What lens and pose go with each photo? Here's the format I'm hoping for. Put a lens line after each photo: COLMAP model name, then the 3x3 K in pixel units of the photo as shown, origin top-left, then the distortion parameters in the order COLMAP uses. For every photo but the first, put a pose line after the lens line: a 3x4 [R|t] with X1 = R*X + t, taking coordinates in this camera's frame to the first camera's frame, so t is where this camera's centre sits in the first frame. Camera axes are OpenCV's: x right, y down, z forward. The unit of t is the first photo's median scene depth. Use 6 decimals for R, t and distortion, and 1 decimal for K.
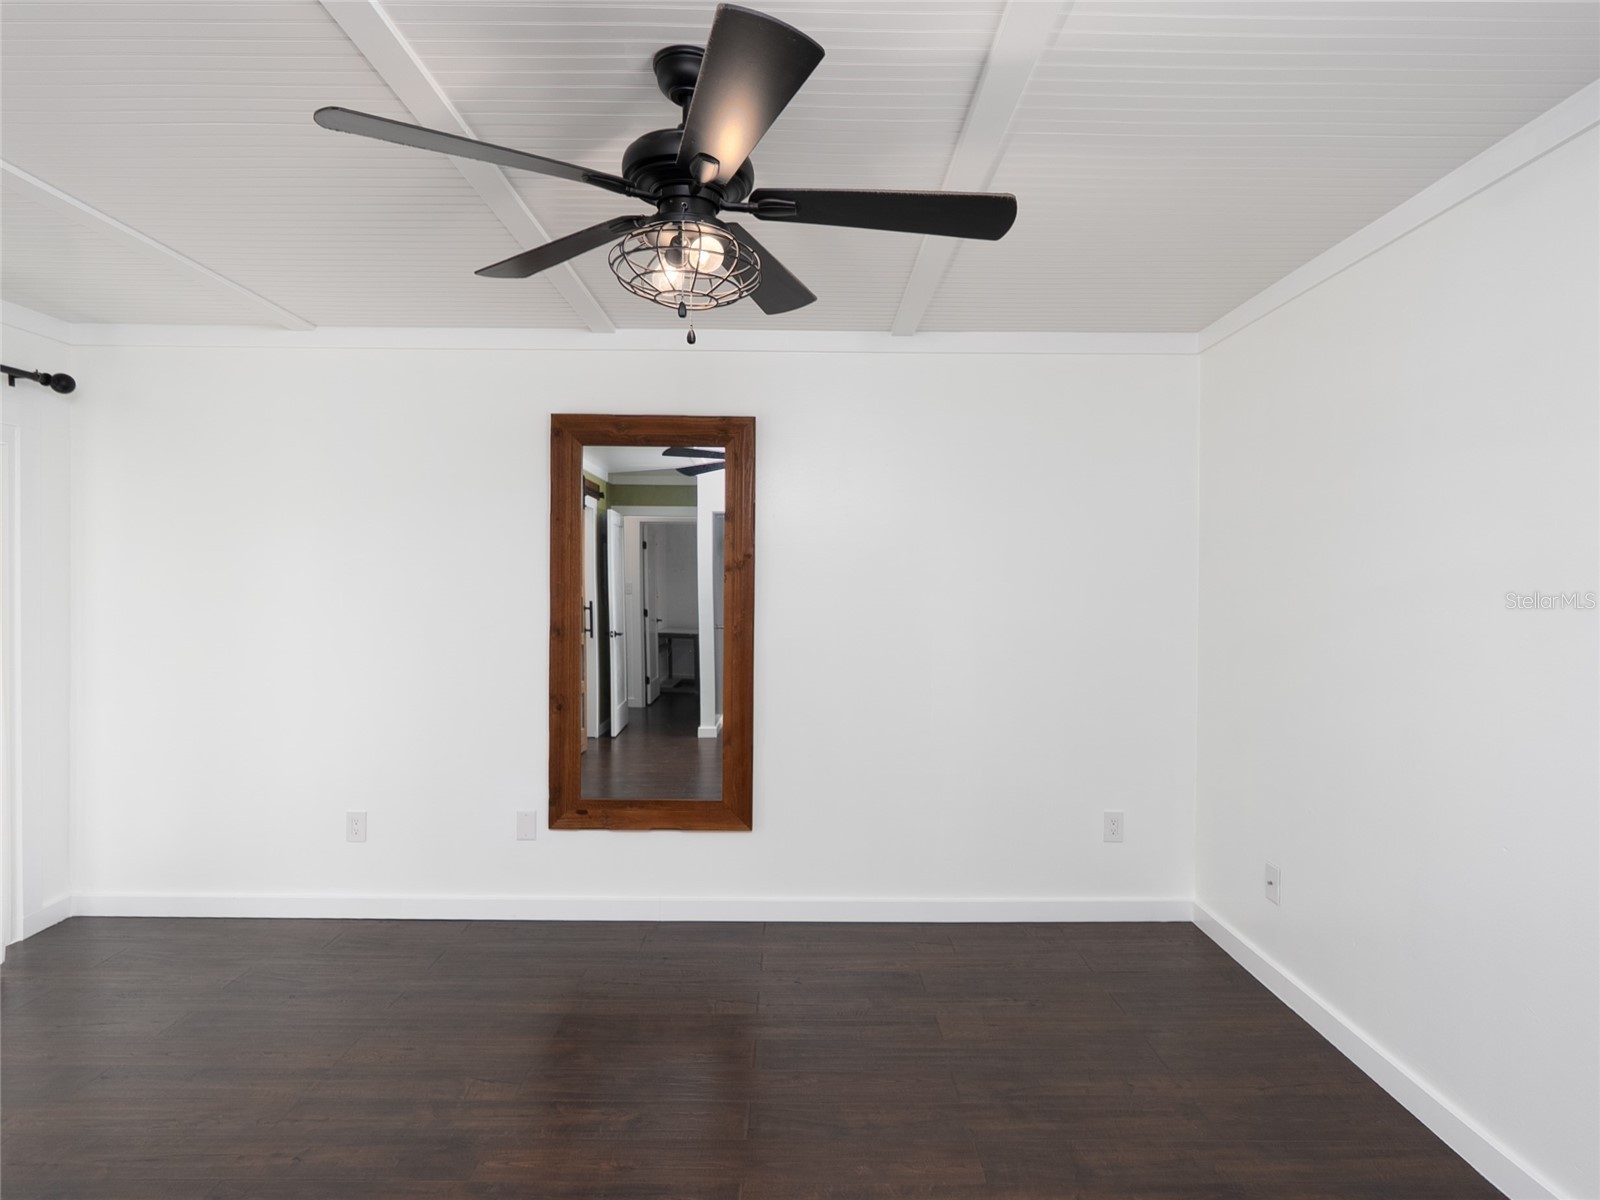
lens RADIAL K [[843.5, 0, 800.0], [0, 843.5, 588.5], [0, 0, 1]] dist [-0.004637, -0.000523]
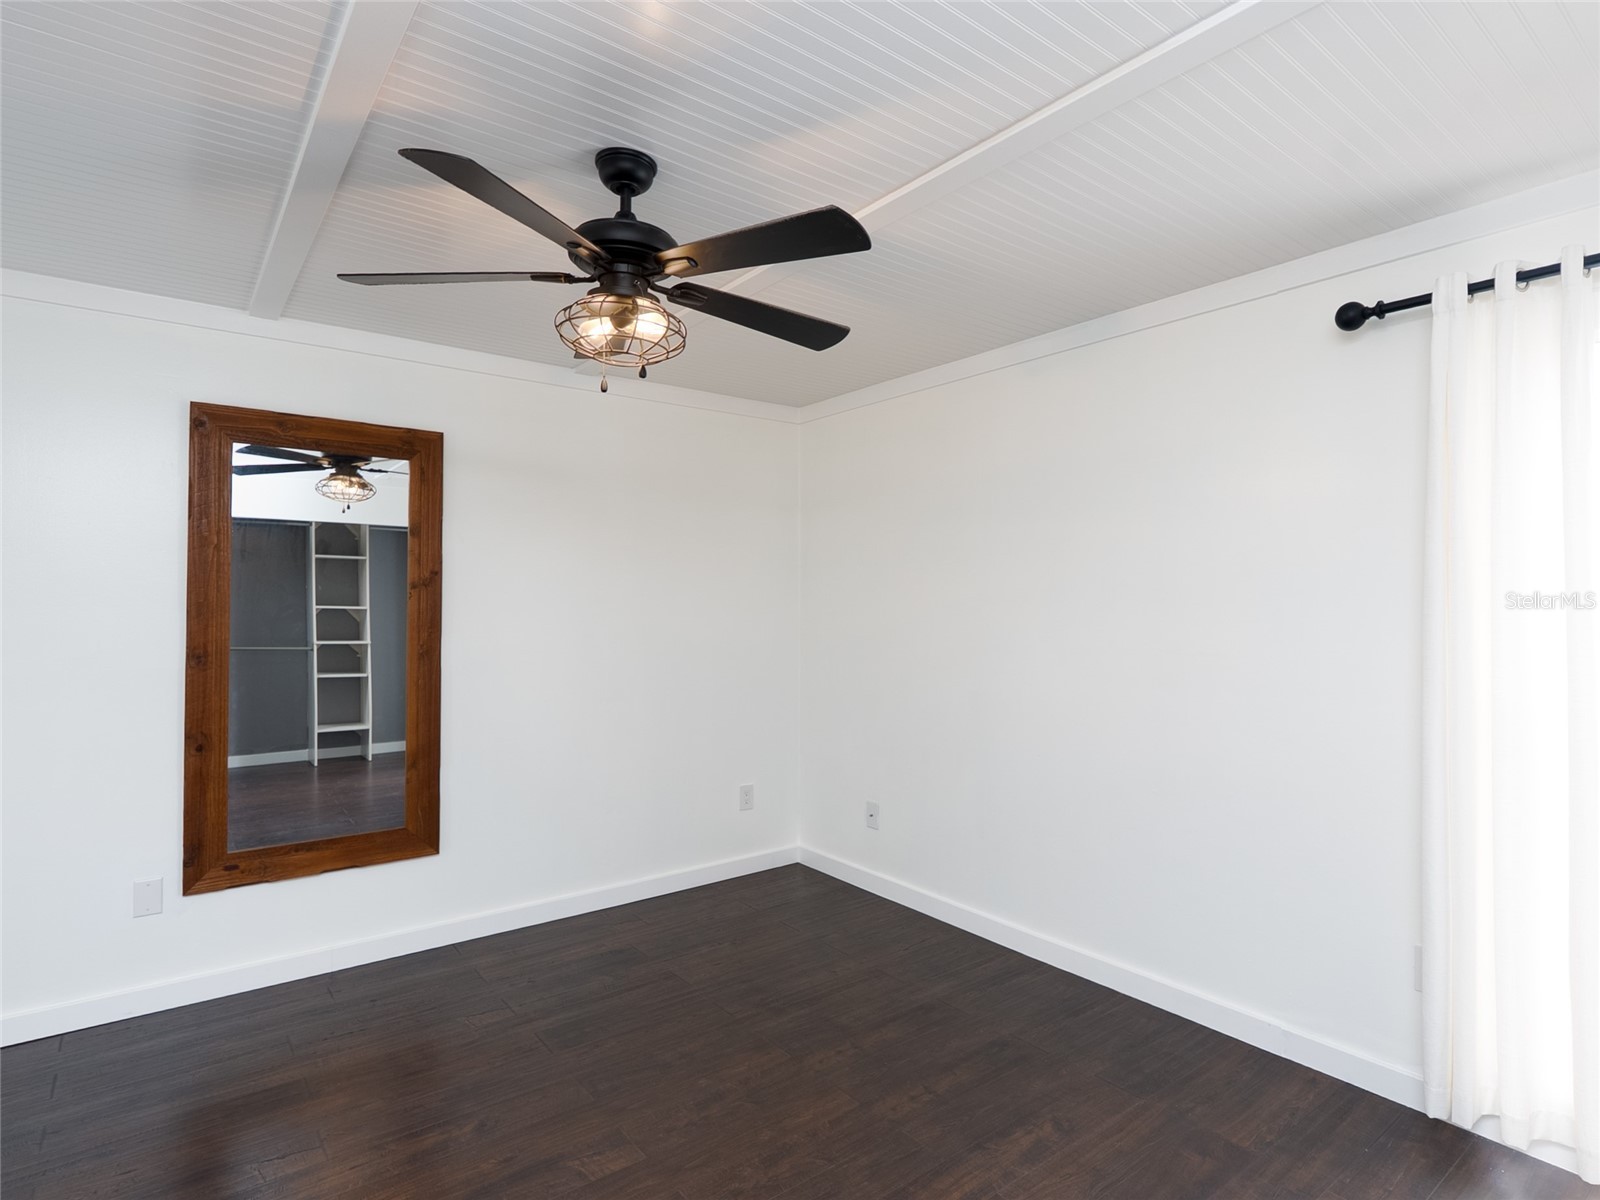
lens RADIAL K [[843.5, 0, 800.0], [0, 843.5, 588.5], [0, 0, 1]] dist [-0.004637, -0.000523]
pose [[0.798139, 0.005958, 0.602444, -0.314240], [0.005949, 0.999824, -0.017770, -0.000723], [-0.602444, 0.017767, 0.797963, -0.038894]]
